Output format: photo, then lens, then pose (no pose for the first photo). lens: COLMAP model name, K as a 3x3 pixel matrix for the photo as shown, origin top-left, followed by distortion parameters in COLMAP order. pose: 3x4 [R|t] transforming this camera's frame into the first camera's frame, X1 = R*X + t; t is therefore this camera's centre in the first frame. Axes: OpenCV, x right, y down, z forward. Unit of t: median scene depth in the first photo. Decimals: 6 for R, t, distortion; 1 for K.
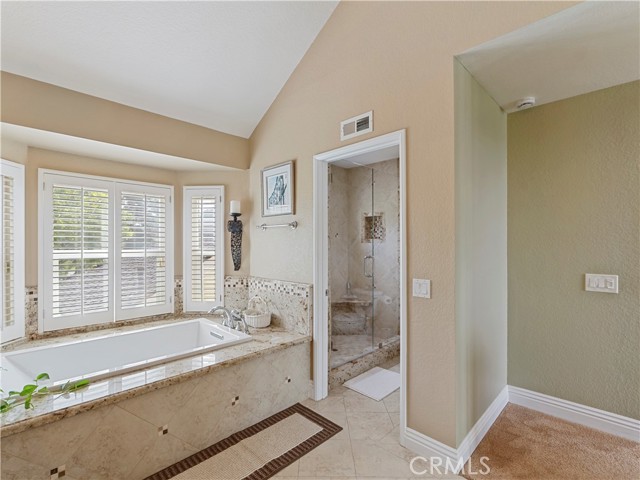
lens RADIAL K [[305.7, 0, 318.1], [0, 305.7, 243.1], [0, 0, 1]] dist [-0.002636, -0.001477]
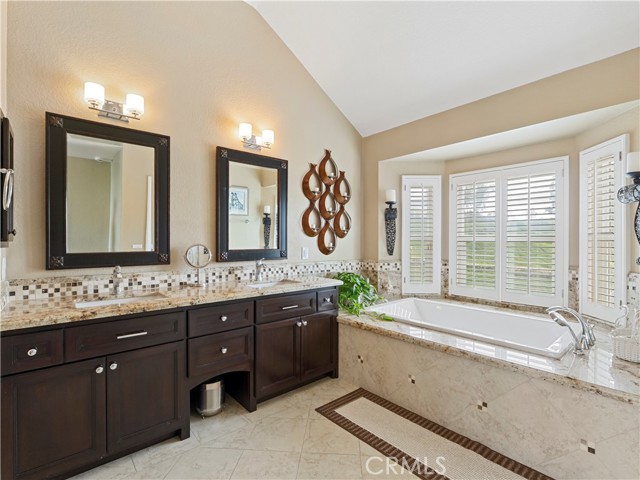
lens RADIAL K [[305.7, 0, 319.8], [0, 305.7, 241.4], [0, 0, 1]] dist [-0.002636, -0.001477]
pose [[-0.074064, 0.001712, -0.997252, 0.519519], [0.002958, 0.999995, 0.001497, 0.052742], [0.997249, -0.002839, -0.074068, 0.534653]]
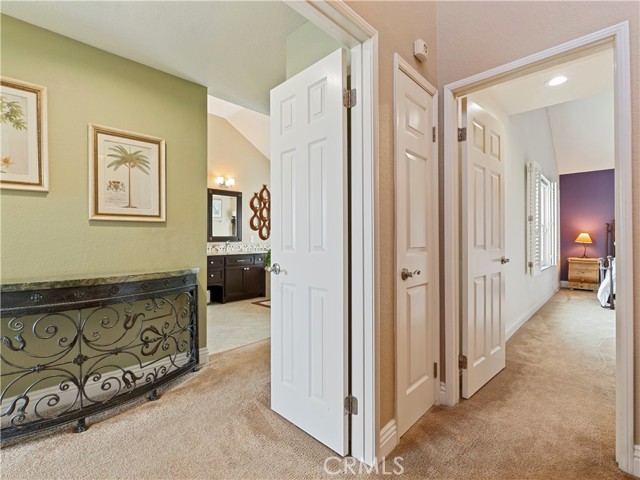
lens RADIAL K [[305.7, 0, 315.1], [0, 305.7, 238.8], [0, 0, 1]] dist [-0.002636, -0.001477]
pose [[-0.005342, 0.003386, -0.999980, 1.753650], [0.005128, 0.999981, 0.003358, 0.097318], [0.999973, -0.005110, -0.005360, 0.914768]]
